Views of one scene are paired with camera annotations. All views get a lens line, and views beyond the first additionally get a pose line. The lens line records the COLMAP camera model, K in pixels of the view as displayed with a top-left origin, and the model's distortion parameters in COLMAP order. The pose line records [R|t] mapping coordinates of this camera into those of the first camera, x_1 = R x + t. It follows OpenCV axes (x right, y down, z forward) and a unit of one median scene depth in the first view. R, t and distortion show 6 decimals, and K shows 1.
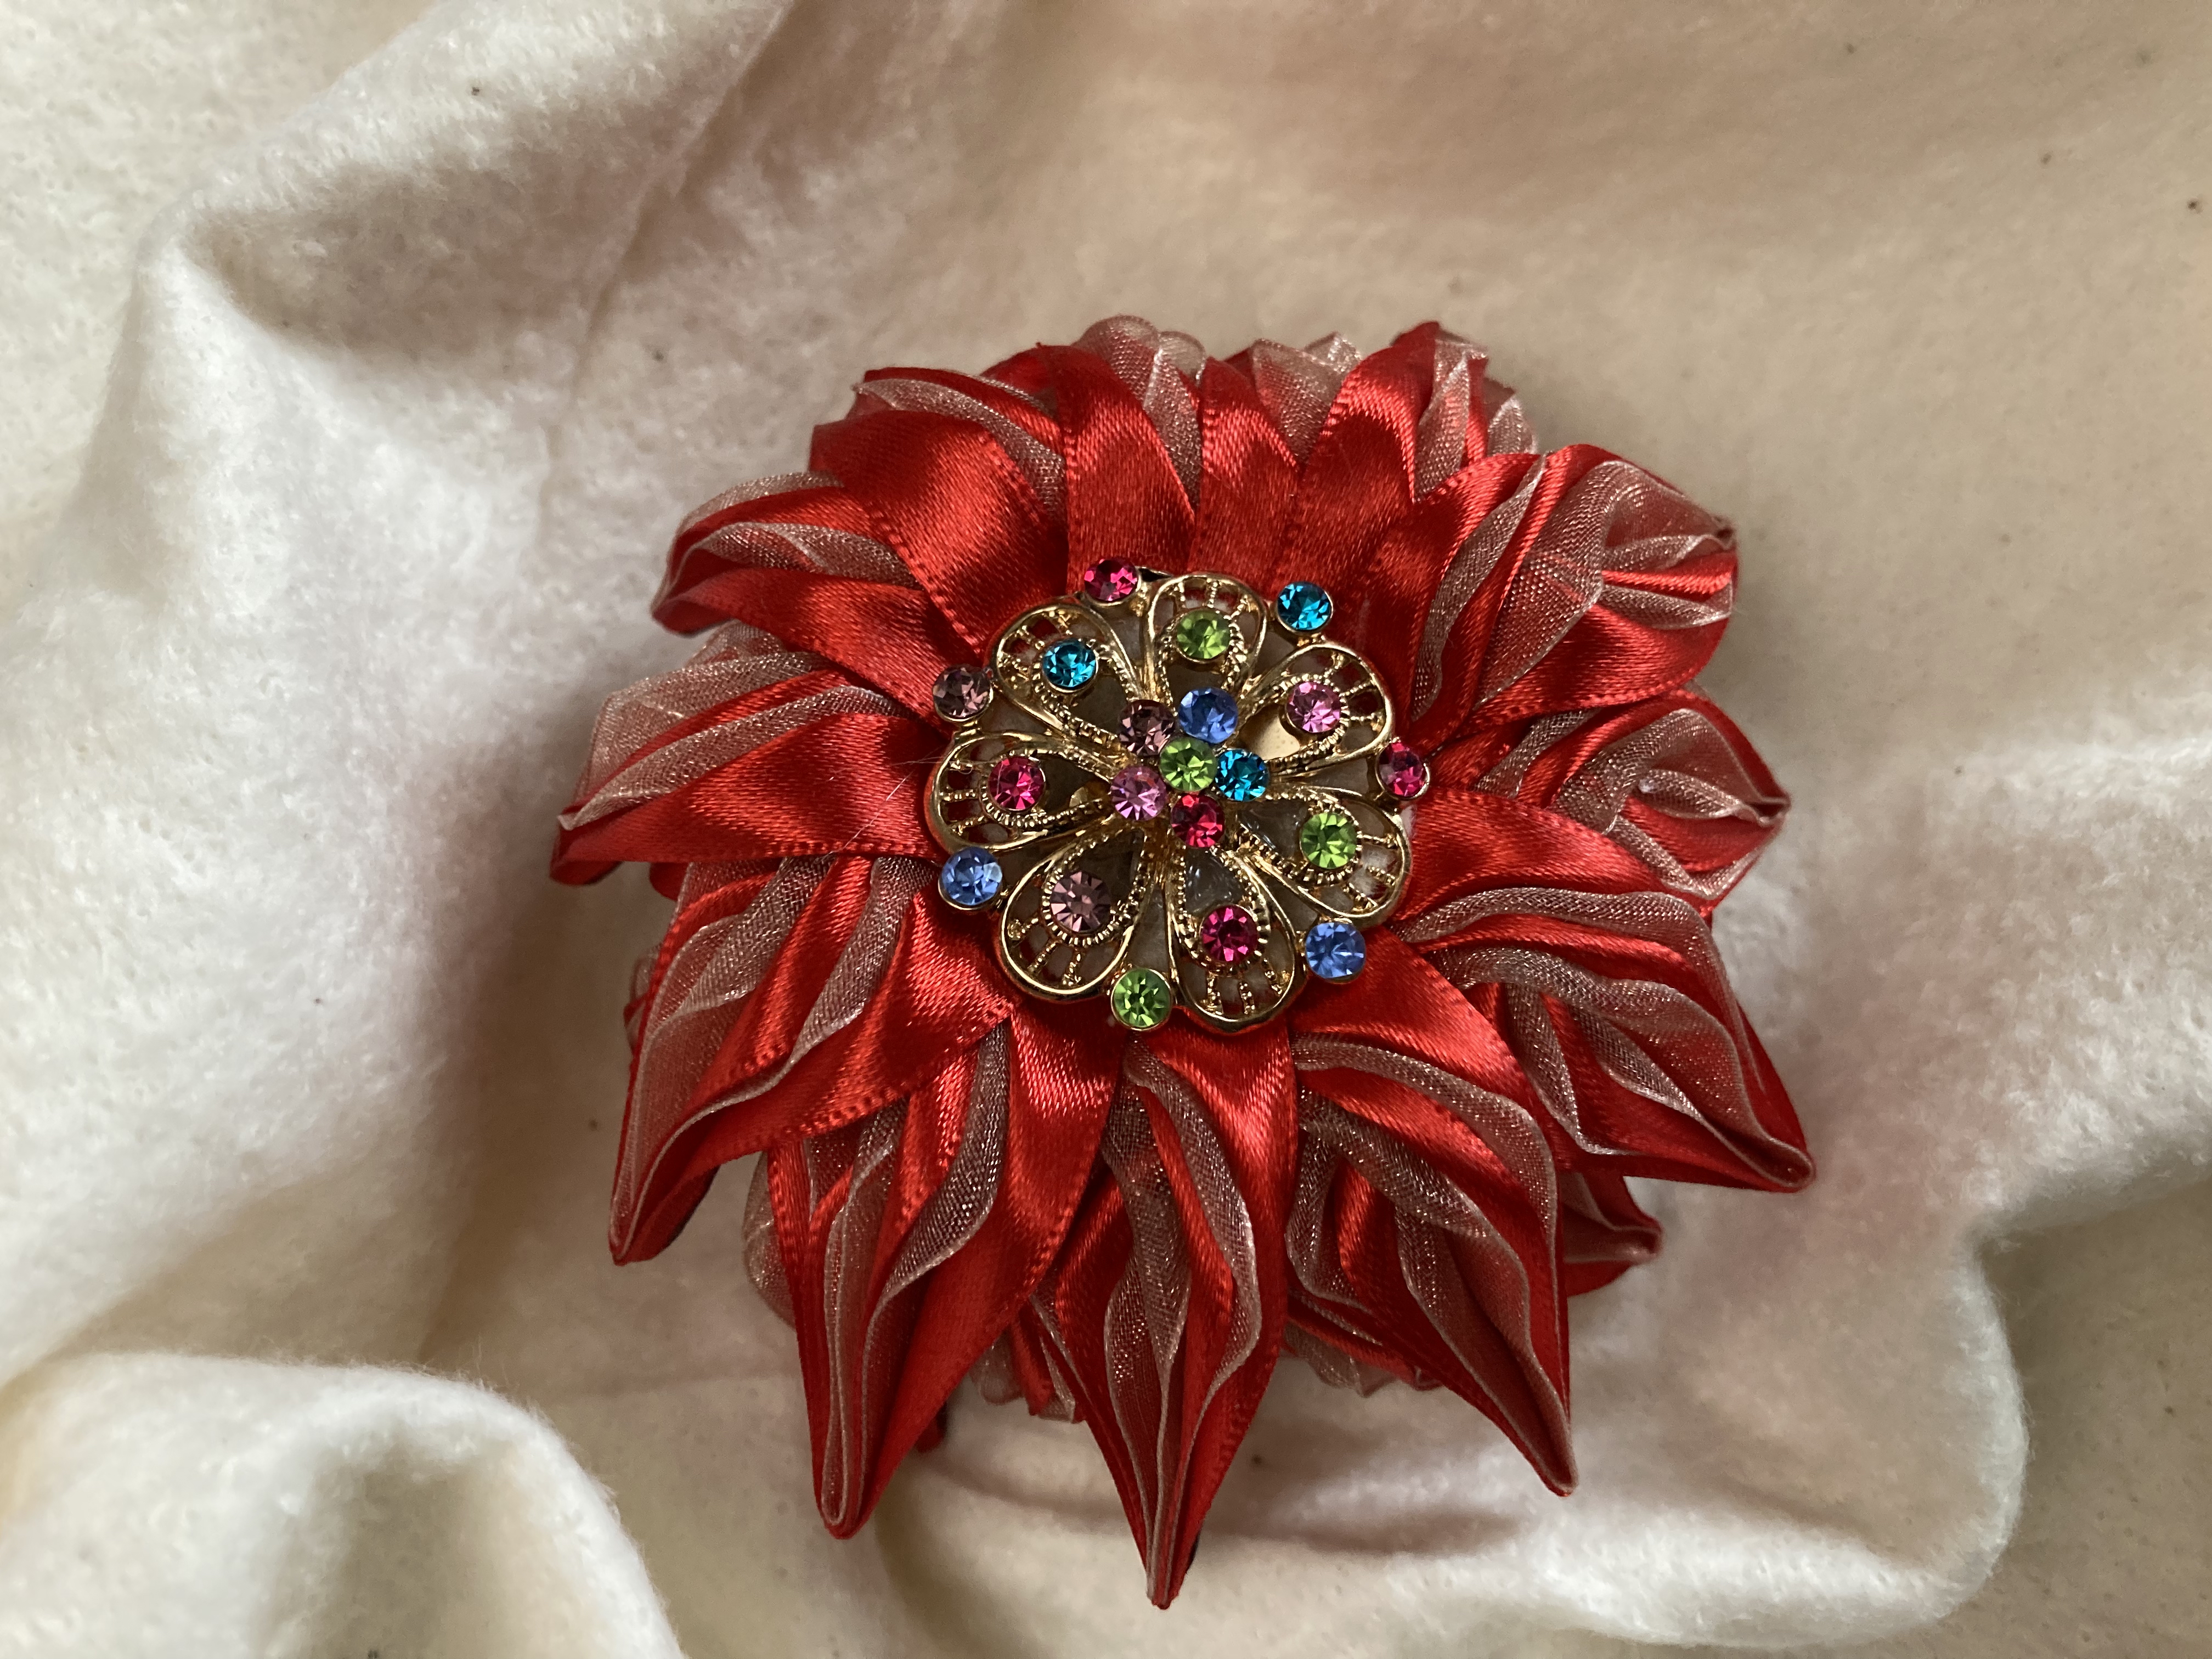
lens RADIAL K [[1800.3, 0, 1080.7], [0, 1800.3, 833.6], [0, 0, 1]] dist [0.030791, -0.077339]
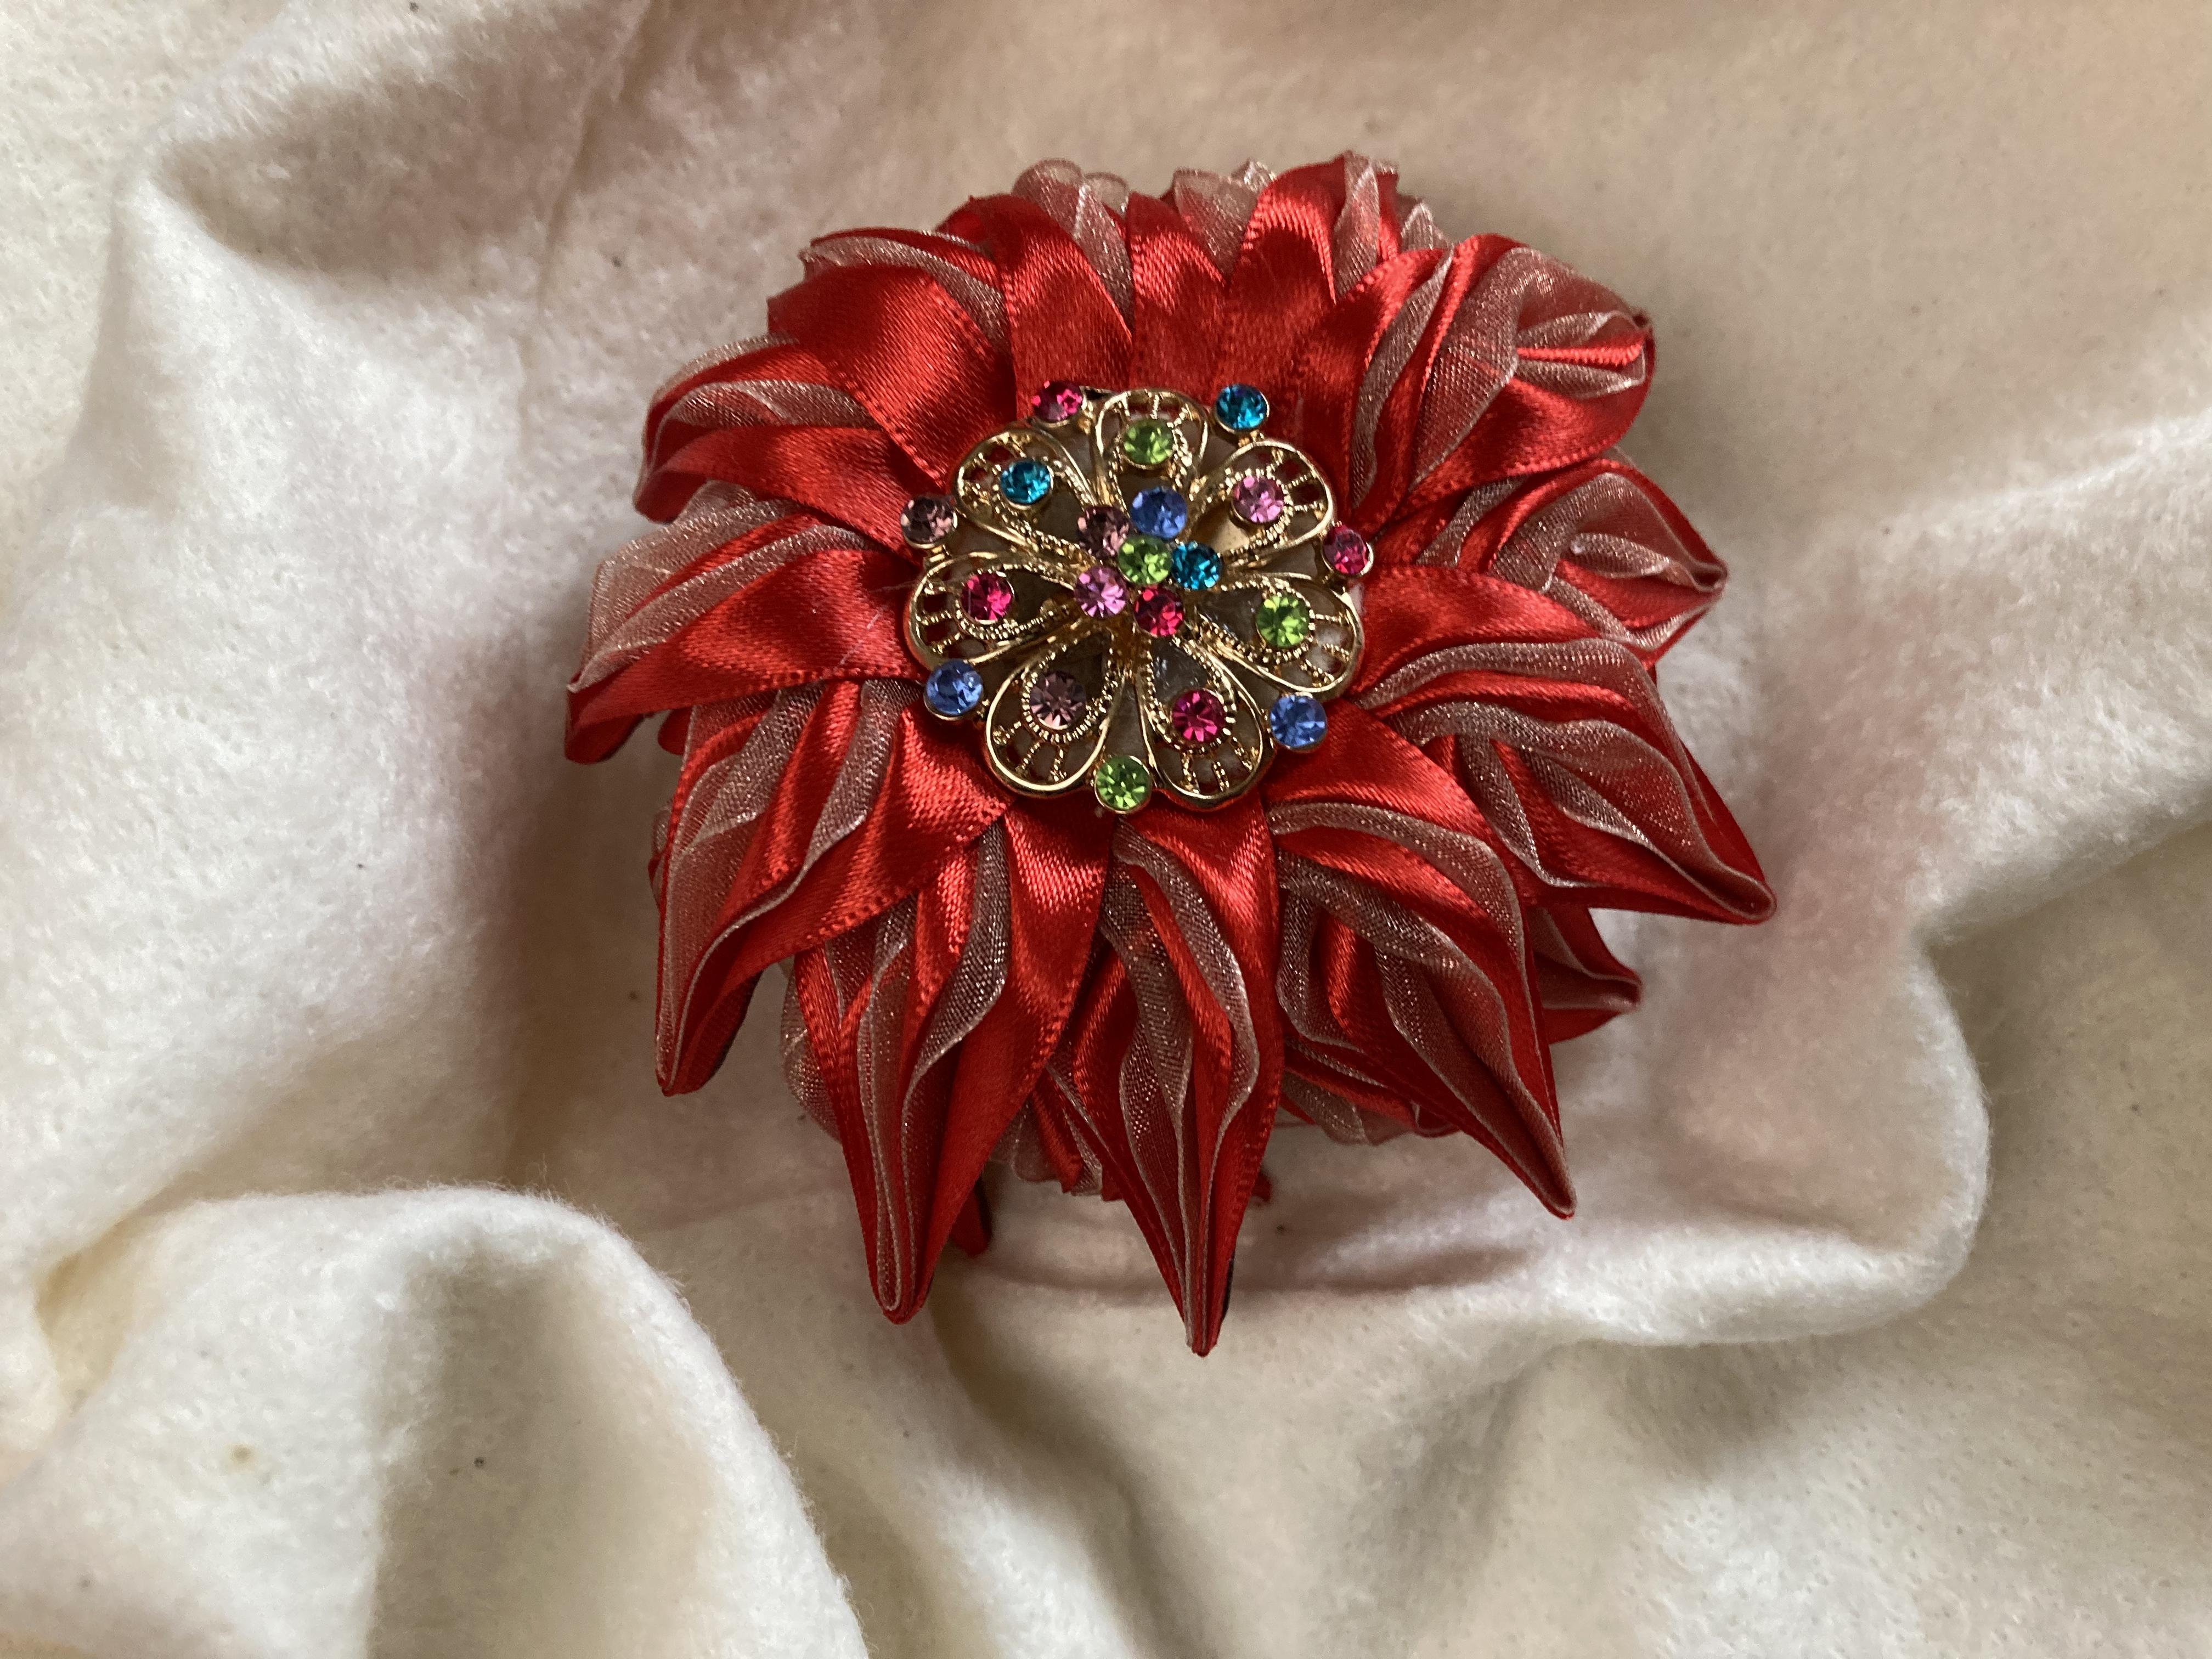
lens RADIAL K [[1794.4, 0, 1111.1], [0, 1794.4, 864.3], [0, 0, 1]] dist [0.033124, -0.102439]
pose [[0.994863, -0.101219, -0.001457, 0.022477], [0.101216, 0.994392, 0.030668, 0.101457], [-0.001656, -0.030657, 0.999529, -0.067904]]
